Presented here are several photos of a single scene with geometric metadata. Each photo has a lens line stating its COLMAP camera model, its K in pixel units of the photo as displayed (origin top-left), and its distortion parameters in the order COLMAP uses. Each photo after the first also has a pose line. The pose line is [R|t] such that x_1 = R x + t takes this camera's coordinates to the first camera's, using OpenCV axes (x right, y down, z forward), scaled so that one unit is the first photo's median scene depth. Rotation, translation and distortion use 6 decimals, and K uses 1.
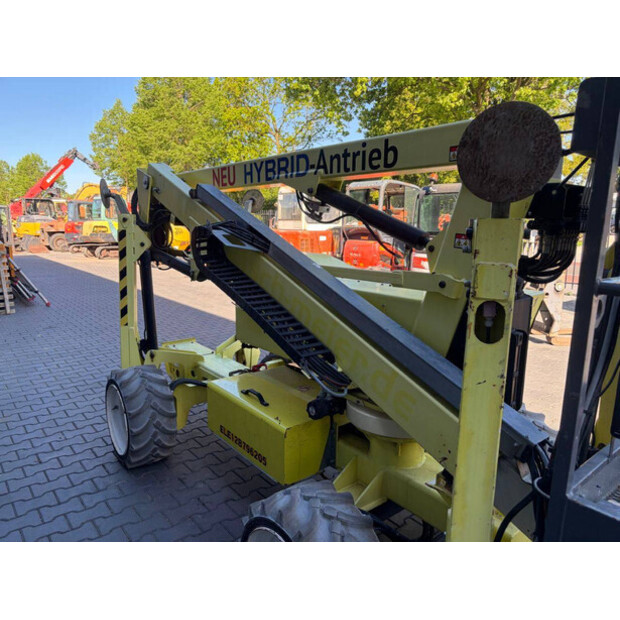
lens RADIAL K [[473.8, 0, 318.0], [0, 473.8, 306.5], [0, 0, 1]] dist [0.041976, -0.048124]
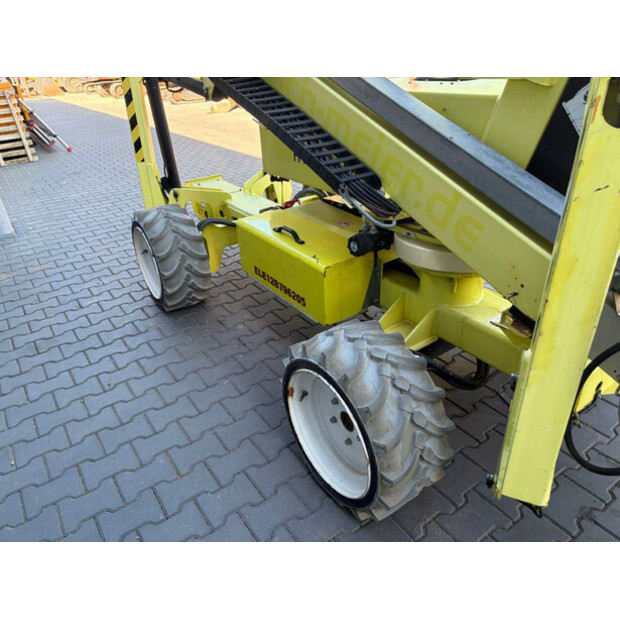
lens RADIAL K [[473.8, 0, 318.0], [0, 473.8, 306.5], [0, 0, 1]] dist [0.041976, -0.048124]
pose [[0.996587, -0.020986, -0.079838, -0.008352], [0.045406, 0.947054, 0.317848, 0.033275], [0.068941, -0.320388, 0.944774, 0.102259]]
